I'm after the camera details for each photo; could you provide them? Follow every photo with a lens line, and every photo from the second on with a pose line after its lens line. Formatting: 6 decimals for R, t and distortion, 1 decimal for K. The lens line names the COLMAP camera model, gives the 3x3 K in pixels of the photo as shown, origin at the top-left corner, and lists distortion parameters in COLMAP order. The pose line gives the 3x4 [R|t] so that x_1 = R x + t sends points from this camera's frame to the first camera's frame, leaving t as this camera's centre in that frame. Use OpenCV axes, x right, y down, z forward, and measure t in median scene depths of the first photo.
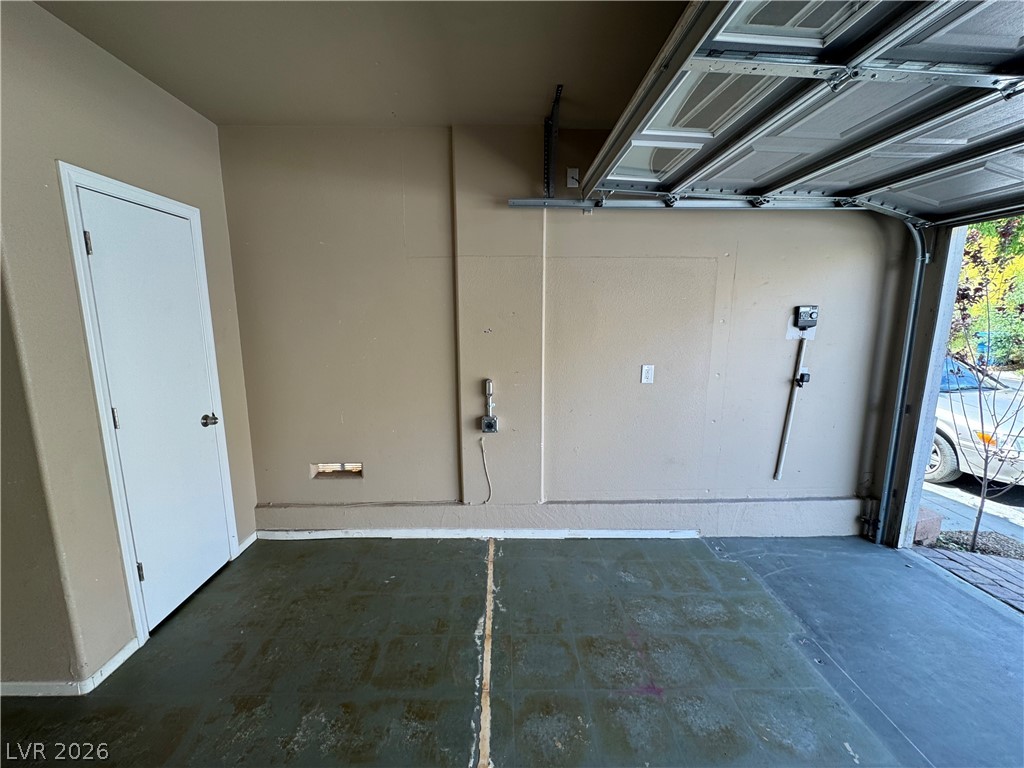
lens RADIAL K [[407.8, 0, 513.6], [0, 407.8, 384.2], [0, 0, 1]] dist [-0.001386, -0.000532]
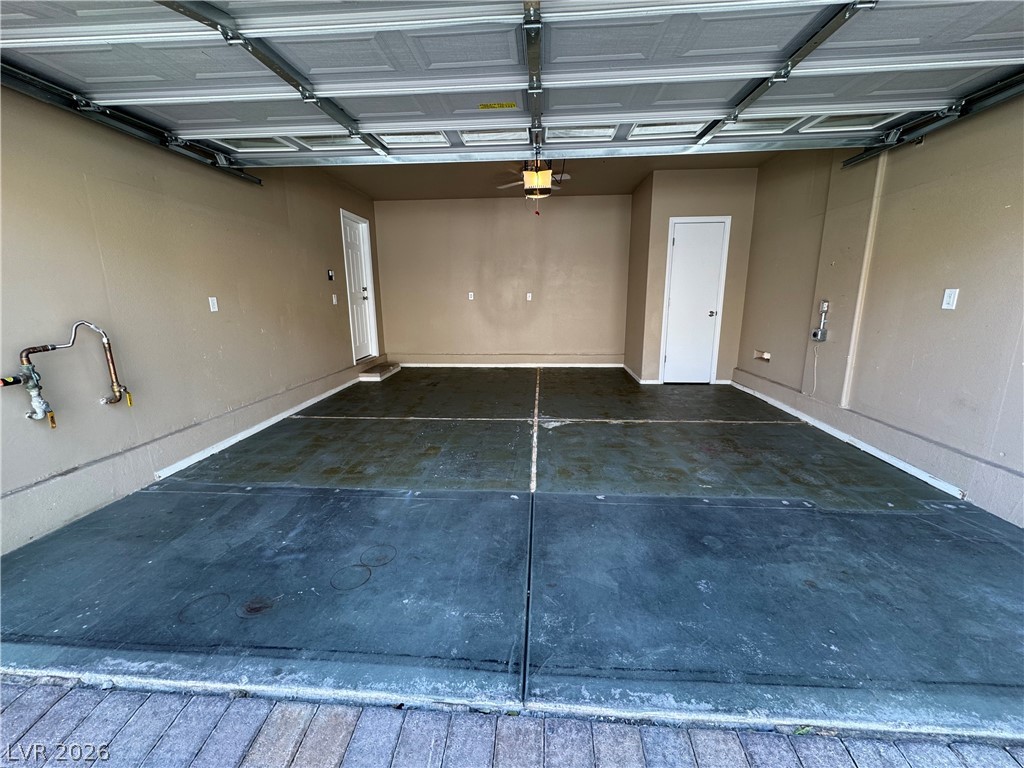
lens RADIAL K [[407.8, 0, 511.4], [0, 407.8, 377.2], [0, 0, 1]] dist [-0.001386, -0.000532]
pose [[-0.097260, 0.196809, -0.975606, 1.484846], [-0.159293, 0.964538, 0.210457, 0.120569], [0.982429, 0.175876, -0.062461, 0.113457]]
